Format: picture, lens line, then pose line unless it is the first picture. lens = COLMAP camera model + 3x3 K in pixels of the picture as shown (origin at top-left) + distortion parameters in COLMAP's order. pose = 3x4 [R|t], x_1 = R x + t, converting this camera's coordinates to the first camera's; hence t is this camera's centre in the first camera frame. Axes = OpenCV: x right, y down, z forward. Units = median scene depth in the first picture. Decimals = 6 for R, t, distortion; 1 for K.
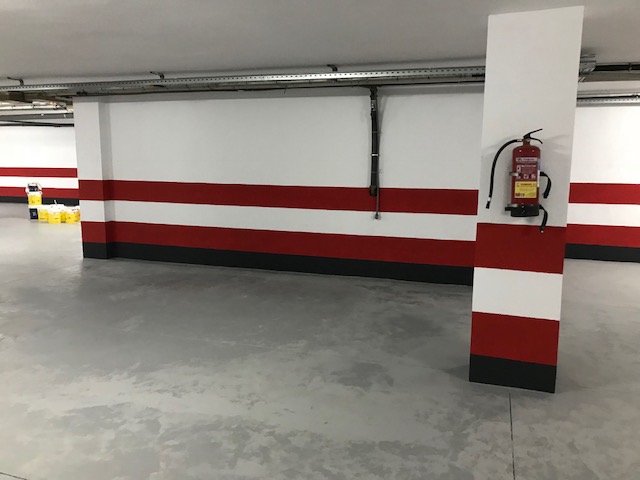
lens RADIAL K [[523.8, 0, 318.4], [0, 523.8, 235.4], [0, 0, 1]] dist [0.048265, -0.046941]
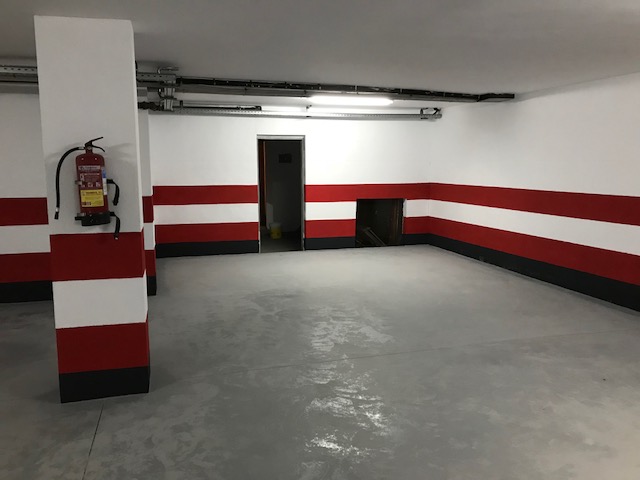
lens RADIAL K [[524.5, 0, 323.0], [0, 524.5, 232.7], [0, 0, 1]] dist [0.013982, 0.001718]
pose [[0.819571, -0.086069, 0.566477, 0.179251], [0.091530, 0.995624, 0.018849, -0.000845], [-0.565620, 0.036401, 0.823862, -0.054477]]
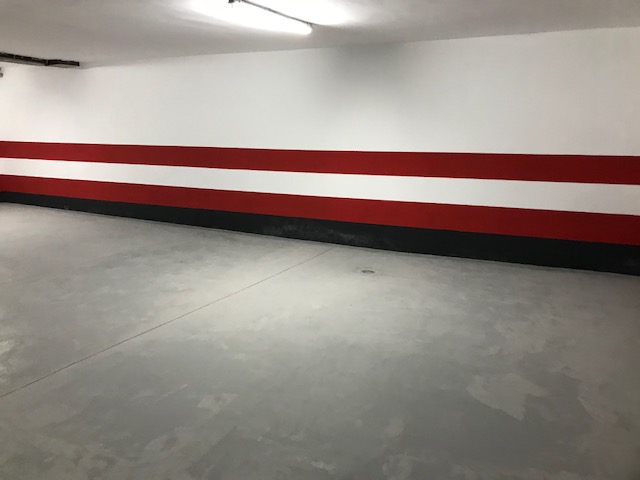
lens RADIAL K [[526.8, 0, 309.5], [0, 526.8, 240.3], [0, 0, 1]] dist [0.001277, -0.000928]
pose [[0.166522, -0.216040, 0.962079, -0.329689], [0.137958, 0.971210, 0.194212, 0.036934], [-0.976339, 0.100386, 0.191532, -0.219705]]
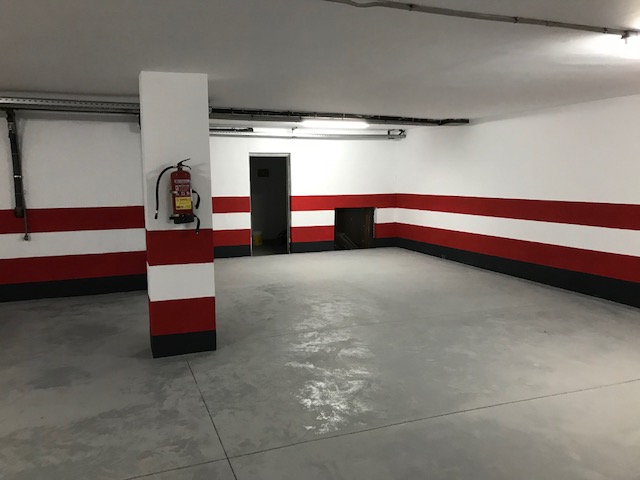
lens RADIAL K [[523.8, 0, 318.4], [0, 523.8, 235.4], [0, 0, 1]] dist [0.048265, -0.046941]
pose [[0.763703, -0.086423, 0.639757, -0.208694], [0.107018, 0.994235, 0.006557, 0.023255], [-0.636635, 0.063458, 0.768550, -0.247821]]
